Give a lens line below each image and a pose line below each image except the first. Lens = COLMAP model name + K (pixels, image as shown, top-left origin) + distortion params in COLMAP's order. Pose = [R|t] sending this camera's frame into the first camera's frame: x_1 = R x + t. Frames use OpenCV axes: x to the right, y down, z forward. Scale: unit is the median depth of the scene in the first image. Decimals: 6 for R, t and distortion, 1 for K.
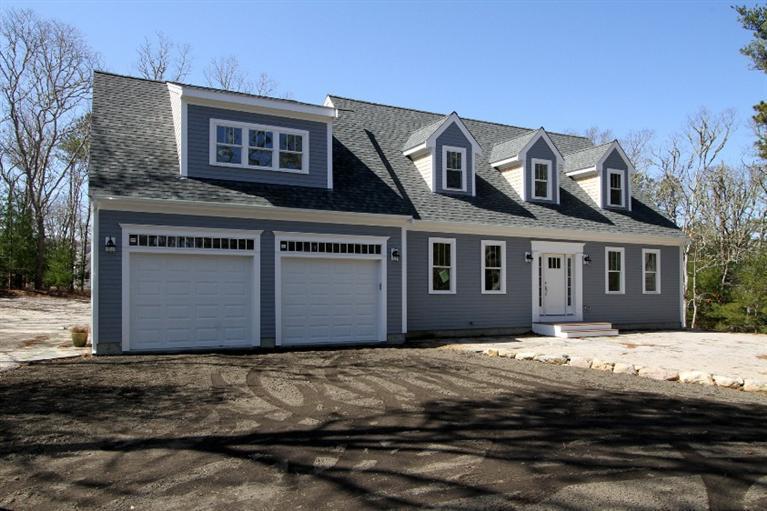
lens RADIAL K [[558.8, 0, 383.4], [0, 558.8, 291.4], [0, 0, 1]] dist [0.000929, 0.000199]
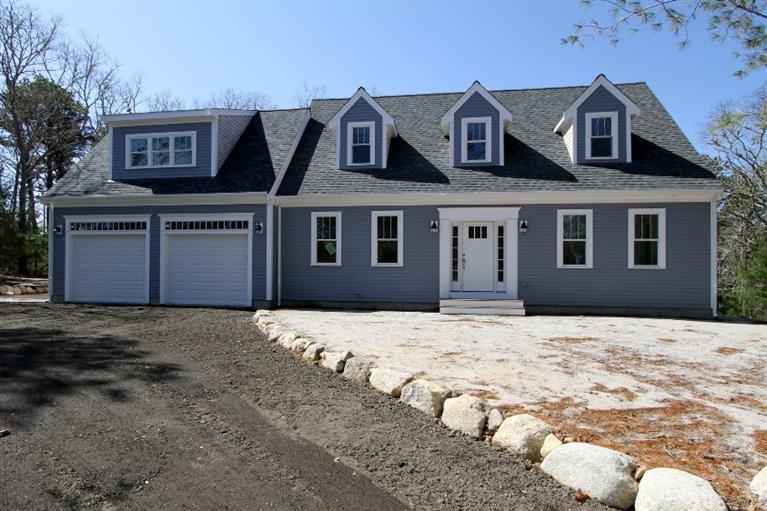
lens RADIAL K [[479.1, 0, 383.5], [0, 479.1, 255.5], [0, 0, 1]] dist [-0.025451, -0.001352]
pose [[0.818240, -0.004066, -0.574863, 0.675876], [-0.008212, 0.999790, -0.018760, 0.001470], [0.574819, 0.020071, 0.818035, 0.325991]]
